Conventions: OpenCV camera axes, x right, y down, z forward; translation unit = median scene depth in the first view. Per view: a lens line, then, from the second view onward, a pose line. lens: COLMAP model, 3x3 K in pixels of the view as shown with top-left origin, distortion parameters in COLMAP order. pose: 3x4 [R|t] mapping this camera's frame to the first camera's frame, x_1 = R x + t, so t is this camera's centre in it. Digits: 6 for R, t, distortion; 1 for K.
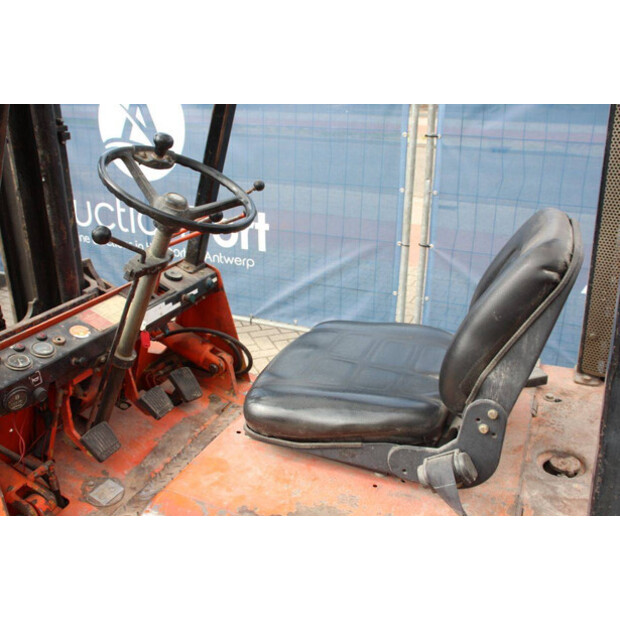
lens RADIAL K [[596.4, 0, 301.7], [0, 596.4, 311.6], [0, 0, 1]] dist [-0.057935, 0.000000]
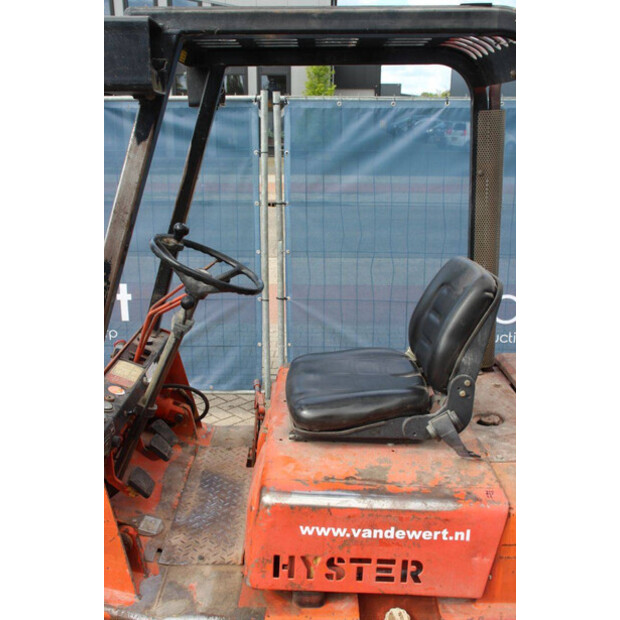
lens RADIAL K [[659.5, 0, 290.7], [0, 659.5, 316.0], [0, 0, 1]] dist [-0.044295, 0.000000]
pose [[0.927284, -0.110862, 0.357566, -0.238503], [0.146015, 0.986602, -0.072774, 0.015775], [-0.344707, 0.119693, 0.931048, -0.173167]]
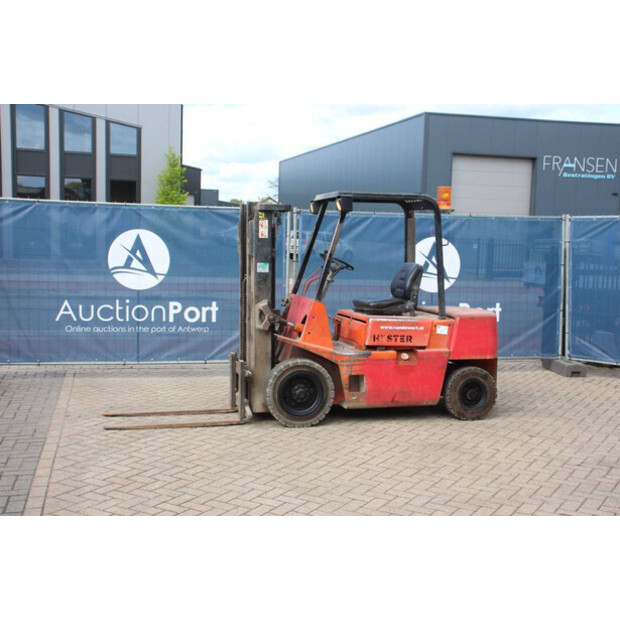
lens RADIAL K [[798.6, 0, 315.6], [0, 798.6, 306.5], [0, 0, 1]] dist [0.033708, 0.000000]
pose [[0.775011, -0.039240, 0.630729, -1.645850], [0.215967, 0.954424, -0.205992, 0.517734], [-0.593900, 0.295862, 0.748163, -1.292080]]
